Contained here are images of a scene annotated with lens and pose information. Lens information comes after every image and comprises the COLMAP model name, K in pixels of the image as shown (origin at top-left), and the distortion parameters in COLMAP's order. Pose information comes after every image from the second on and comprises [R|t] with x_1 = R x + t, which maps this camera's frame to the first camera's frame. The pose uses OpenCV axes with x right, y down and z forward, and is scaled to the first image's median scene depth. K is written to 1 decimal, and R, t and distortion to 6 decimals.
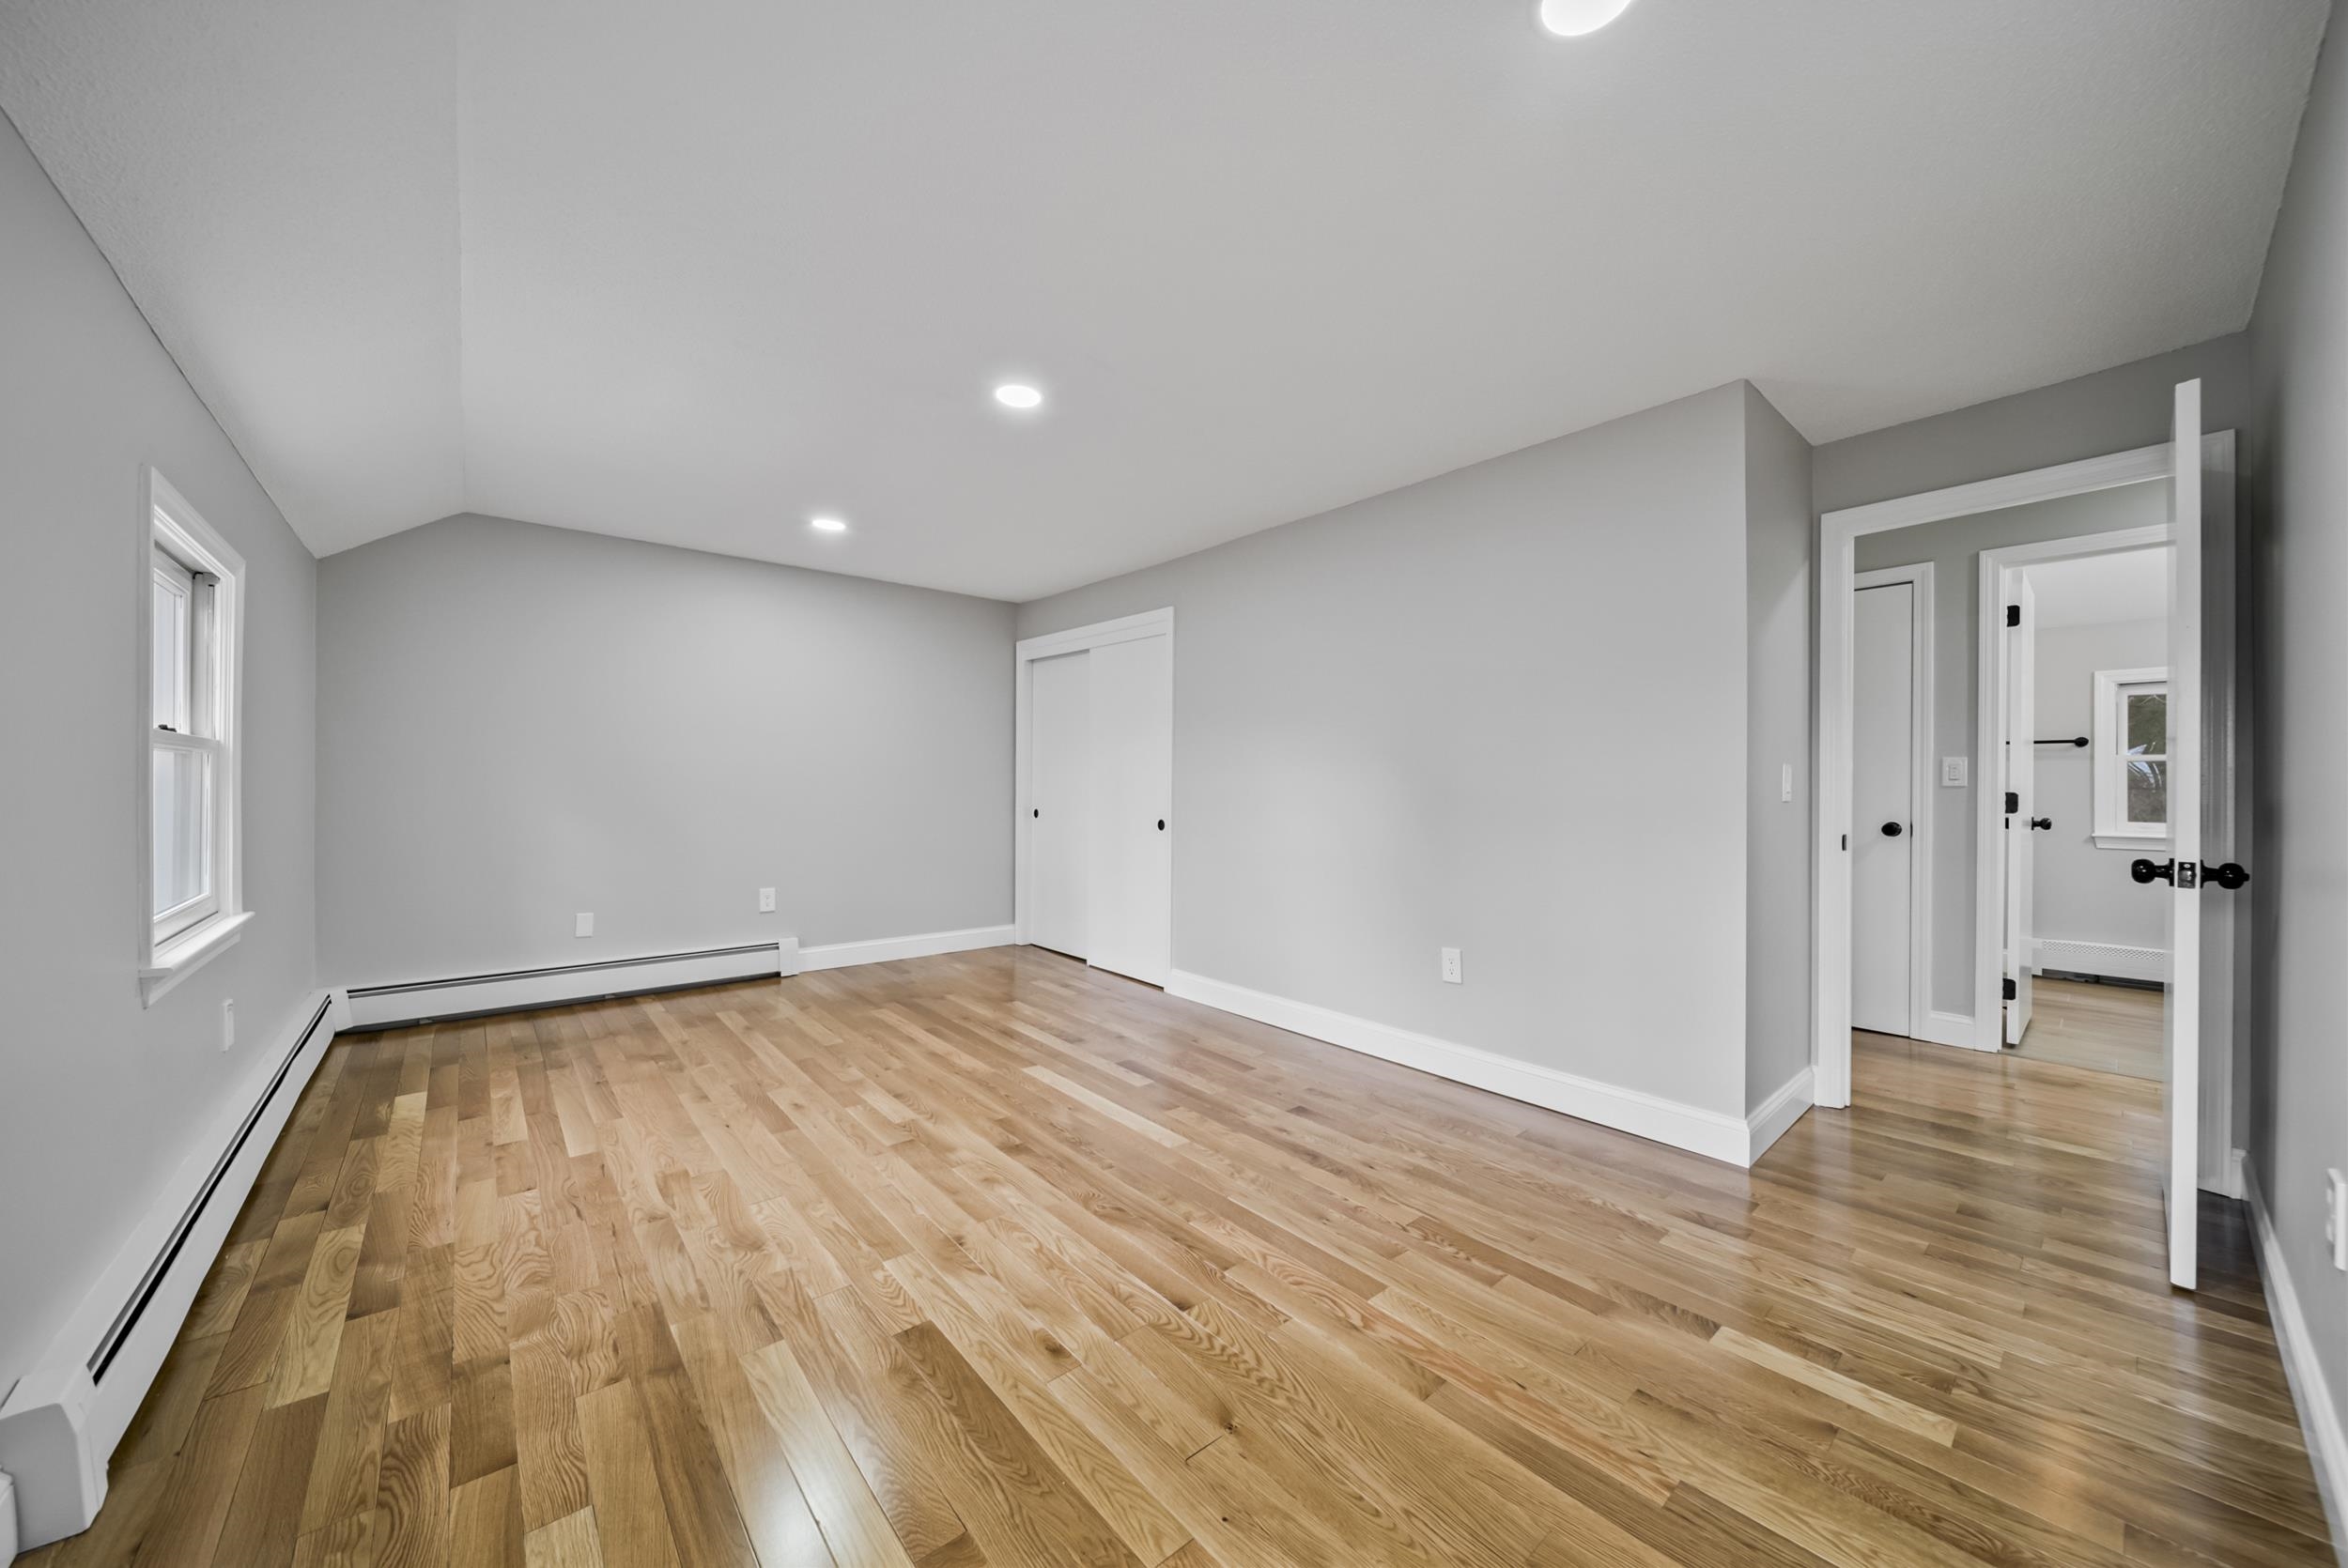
lens RADIAL K [[833.1, 0, 1181.7], [0, 833.1, 782.7], [0, 0, 1]] dist [-0.003246, -0.000329]
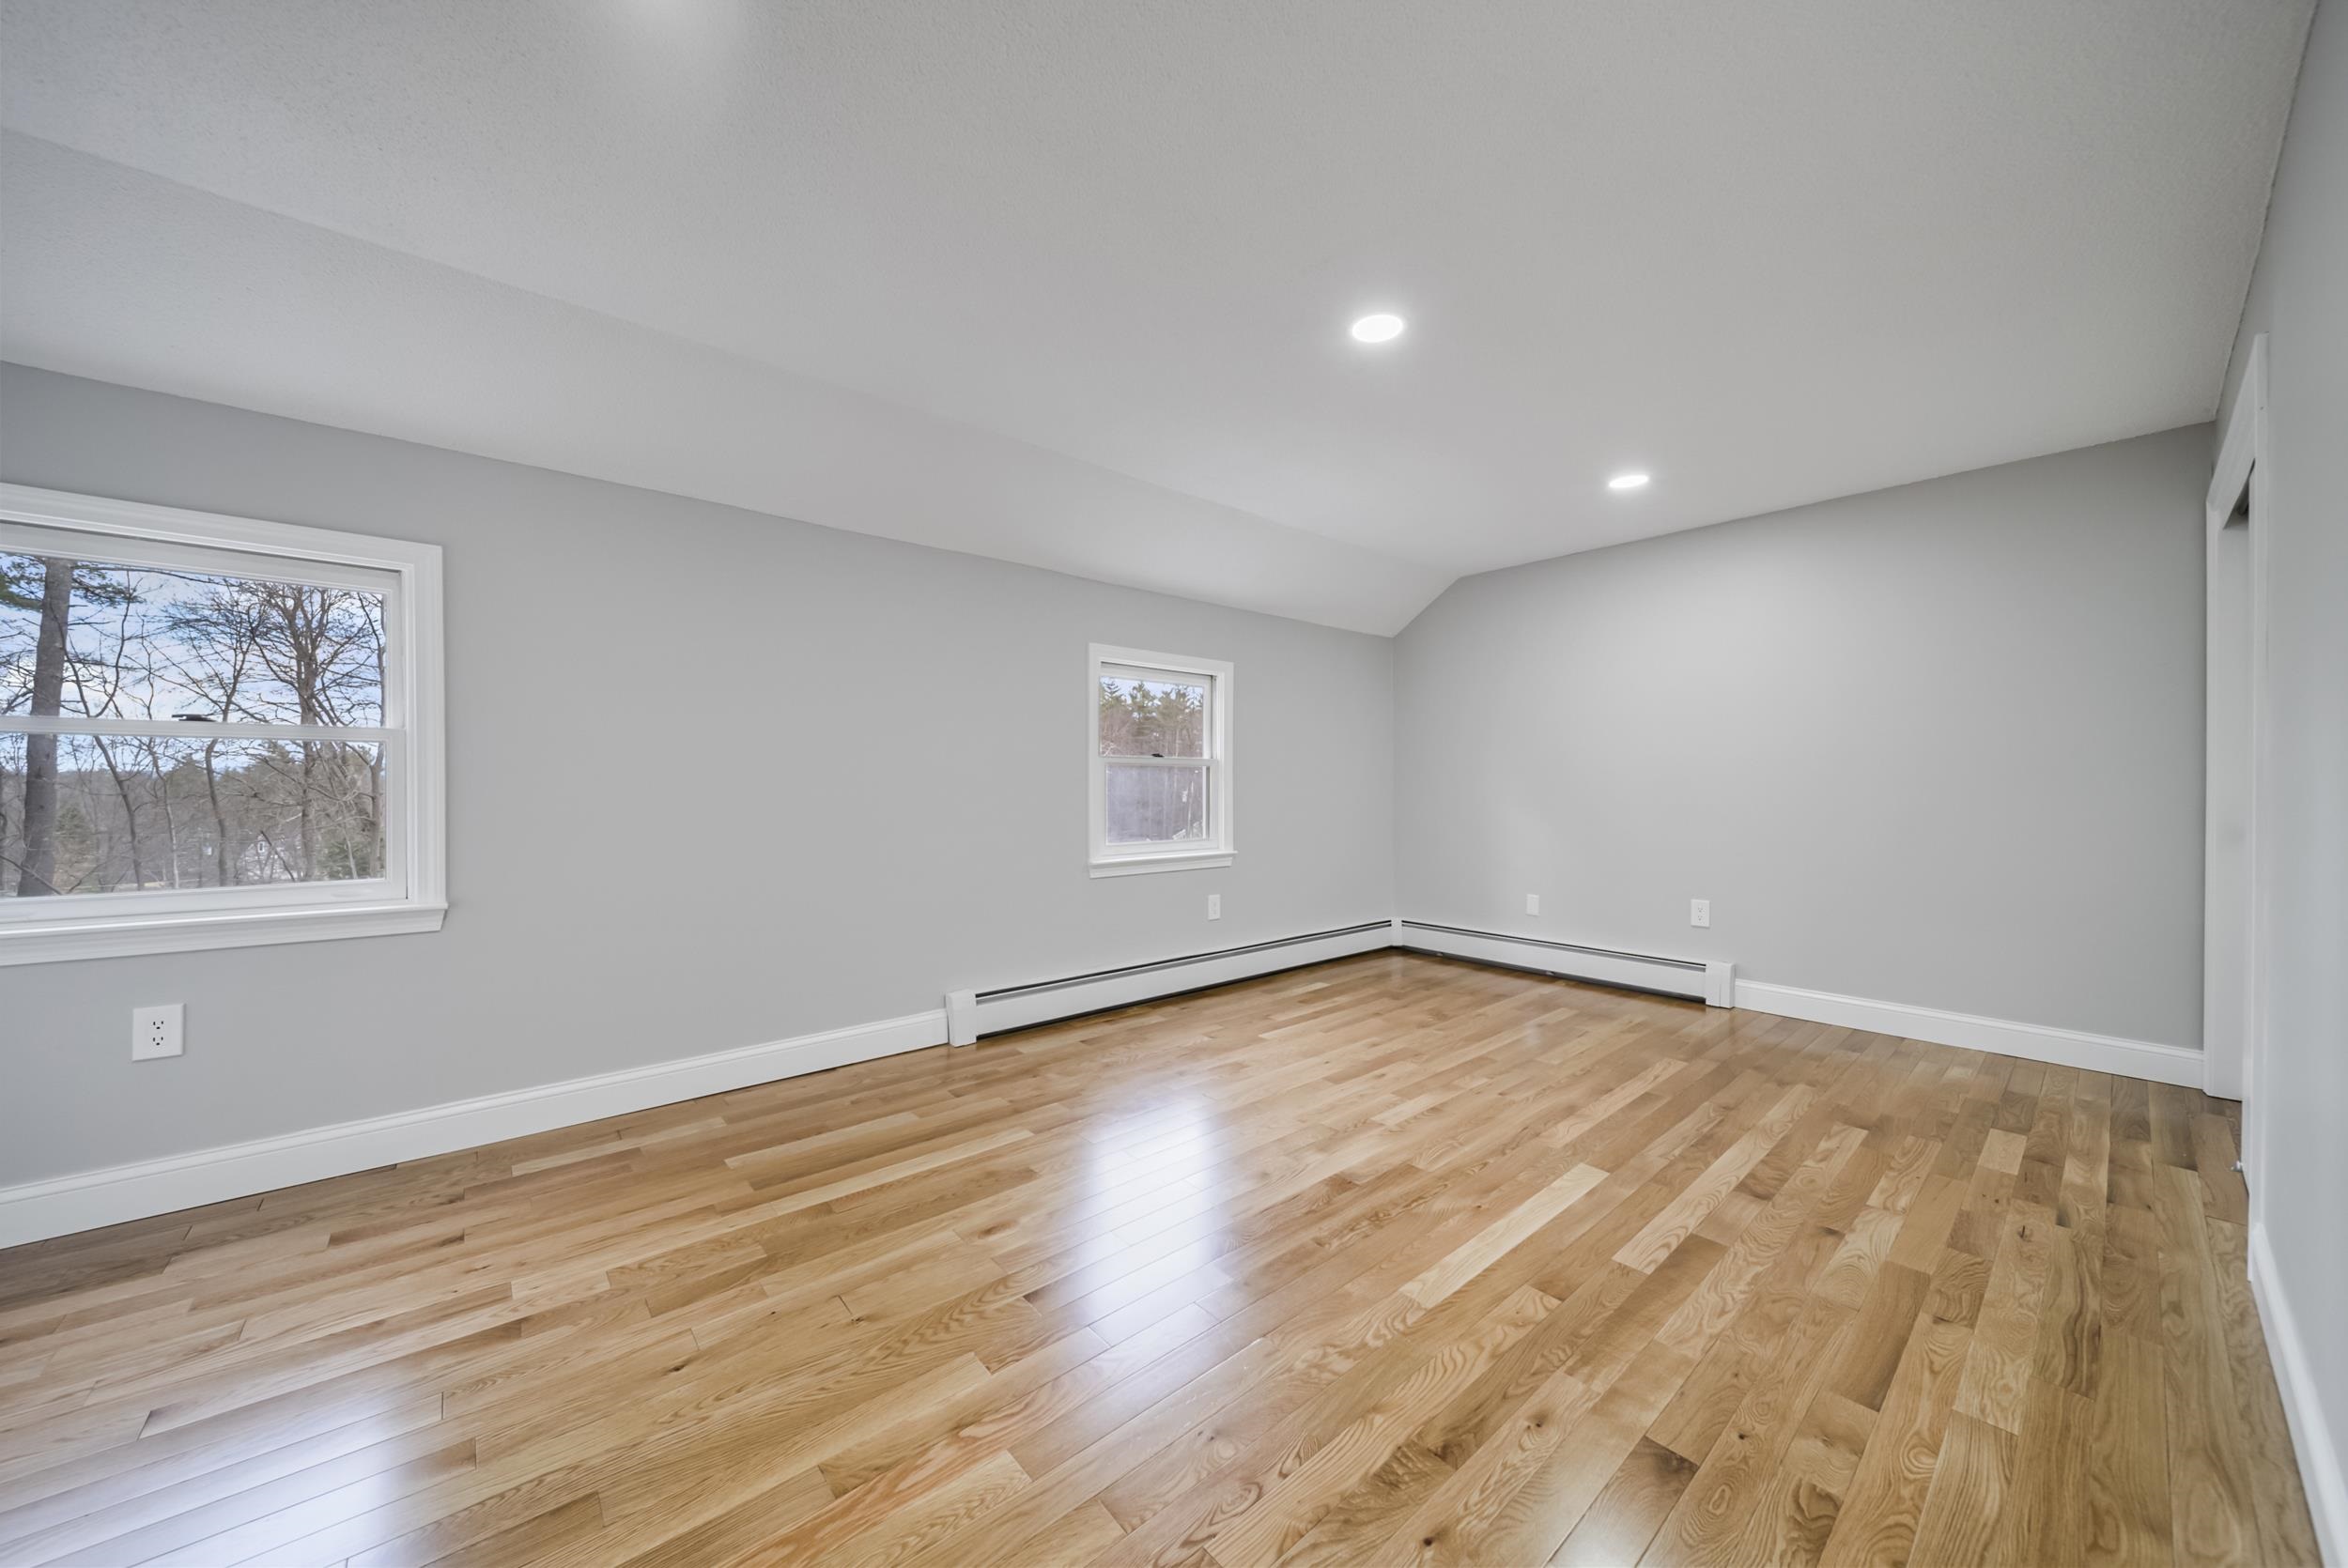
lens RADIAL K [[833.1, 0, 1175.7], [0, 833.1, 783.7], [0, 0, 1]] dist [-0.003246, -0.000329]
pose [[-0.006530, -0.005928, -0.999961, 0.657182], [0.001889, 0.999981, -0.005940, 0.014207], [0.999977, -0.001927, -0.006519, 0.775733]]
